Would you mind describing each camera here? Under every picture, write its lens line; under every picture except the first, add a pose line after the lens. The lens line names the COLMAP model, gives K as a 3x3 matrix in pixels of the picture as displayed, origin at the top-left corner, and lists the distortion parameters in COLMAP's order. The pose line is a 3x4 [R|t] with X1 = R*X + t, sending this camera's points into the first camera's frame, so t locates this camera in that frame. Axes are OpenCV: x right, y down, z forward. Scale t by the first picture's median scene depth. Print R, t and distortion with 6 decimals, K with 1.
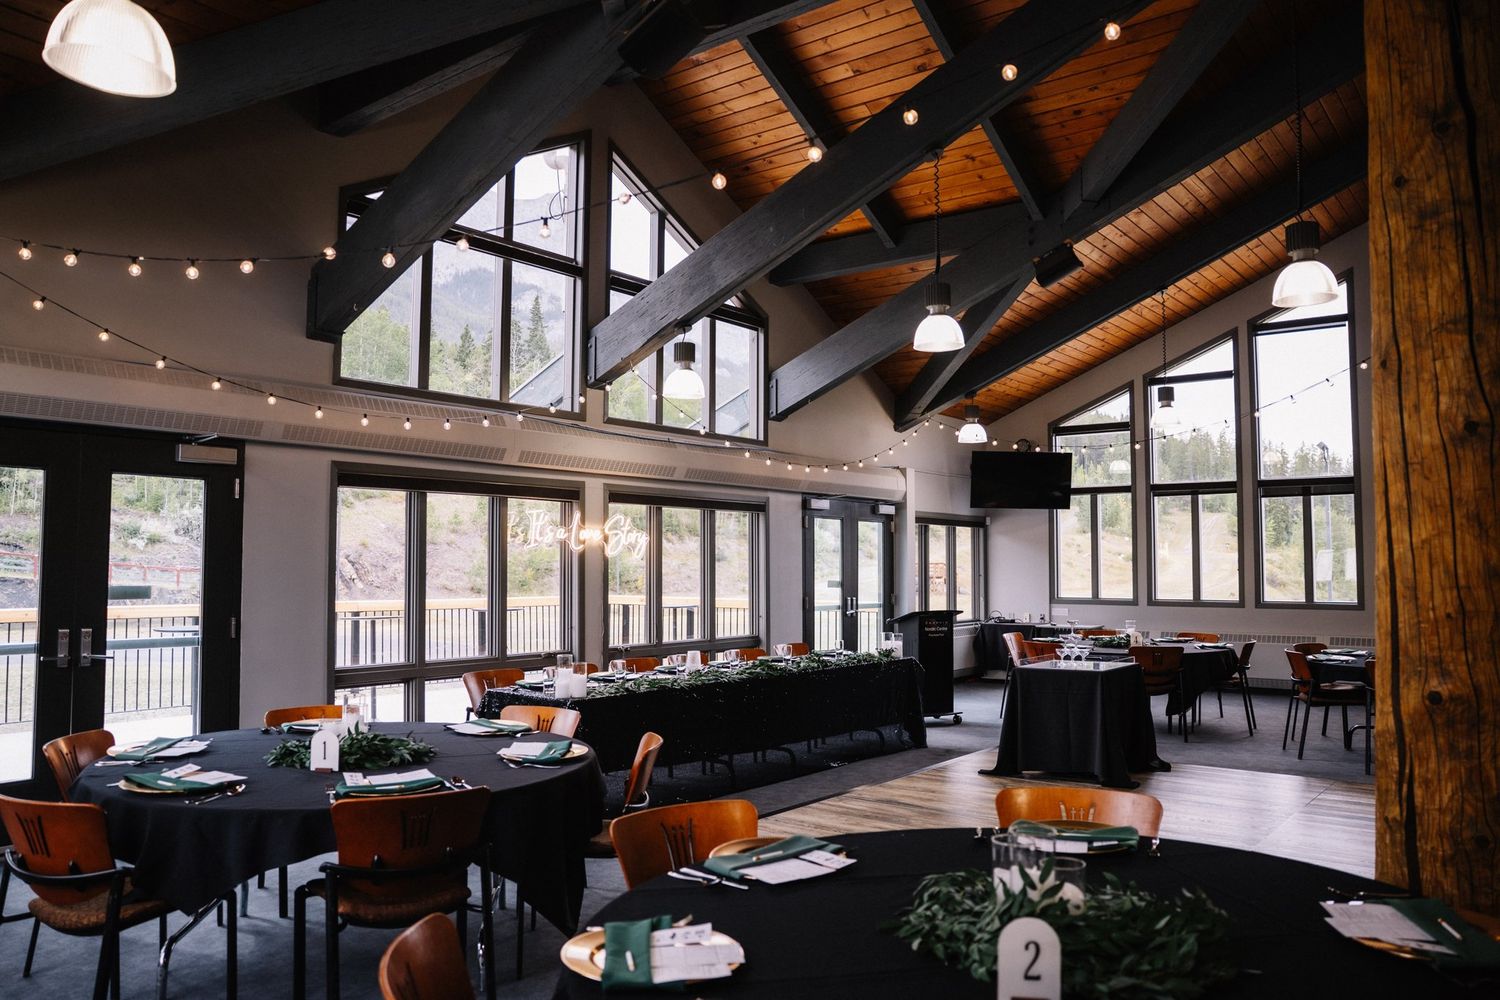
lens RADIAL K [[1064.0, 0, 750.0], [0, 1064.0, 500.0], [0, 0, 1]] dist [-0.080804, 0.084499]
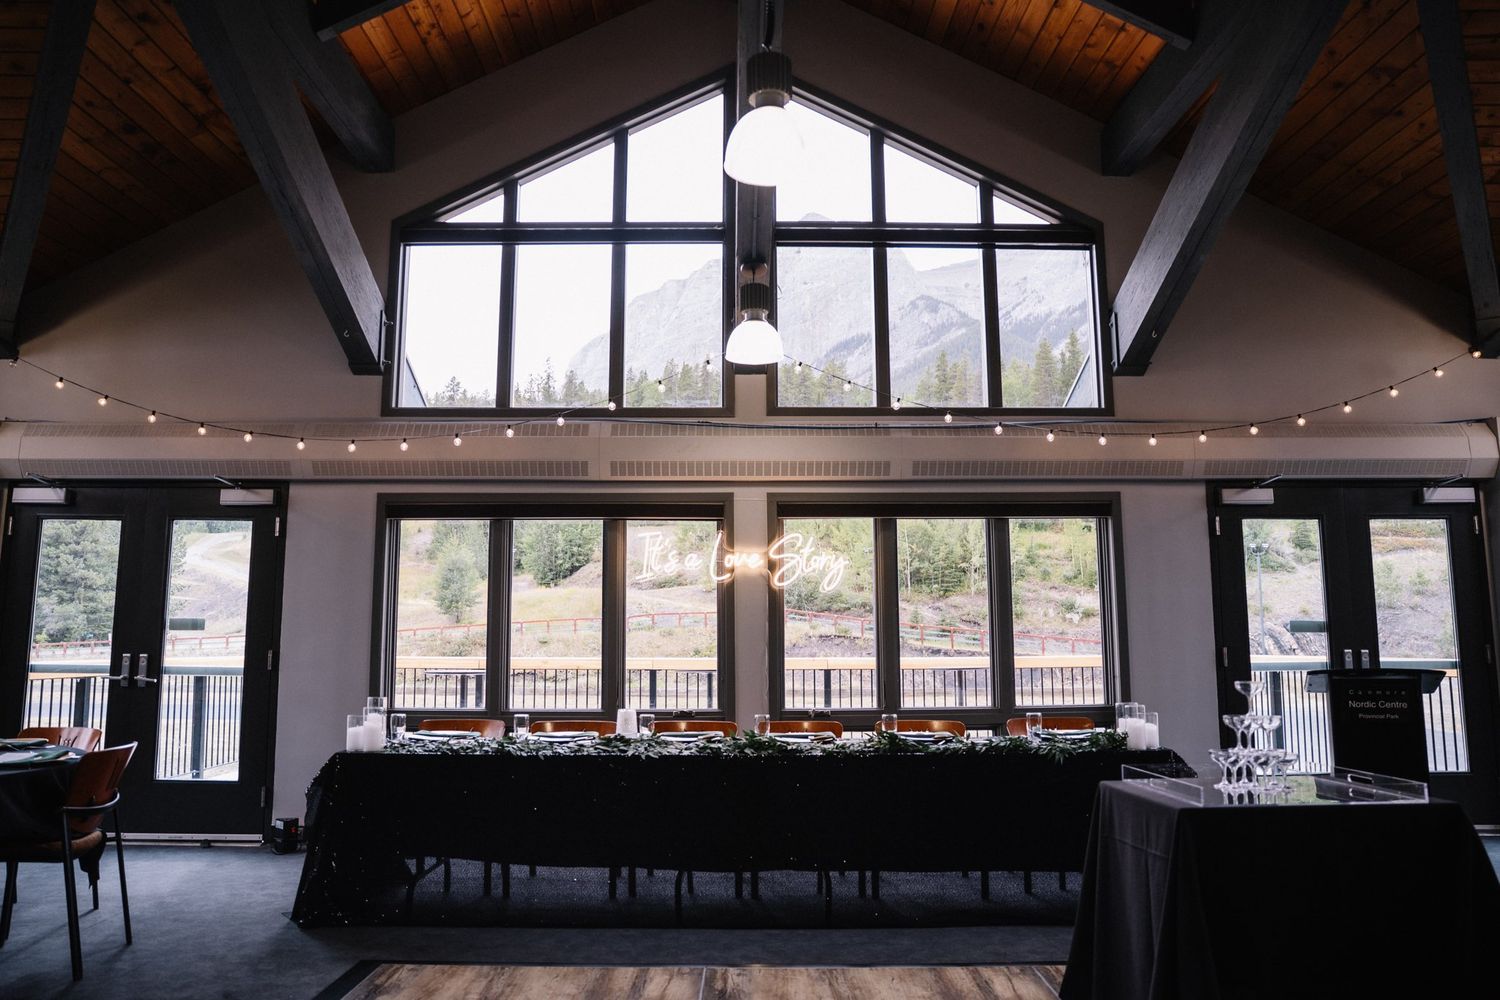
lens RADIAL K [[1064.0, 0, 750.0], [0, 1064.0, 500.0], [0, 0, 1]] dist [-0.080804, 0.084499]
pose [[0.633052, -0.104572, -0.767013, 0.454791], [0.051865, 0.994337, -0.092758, 0.061817], [0.772370, 0.018940, 0.634891, 0.513558]]
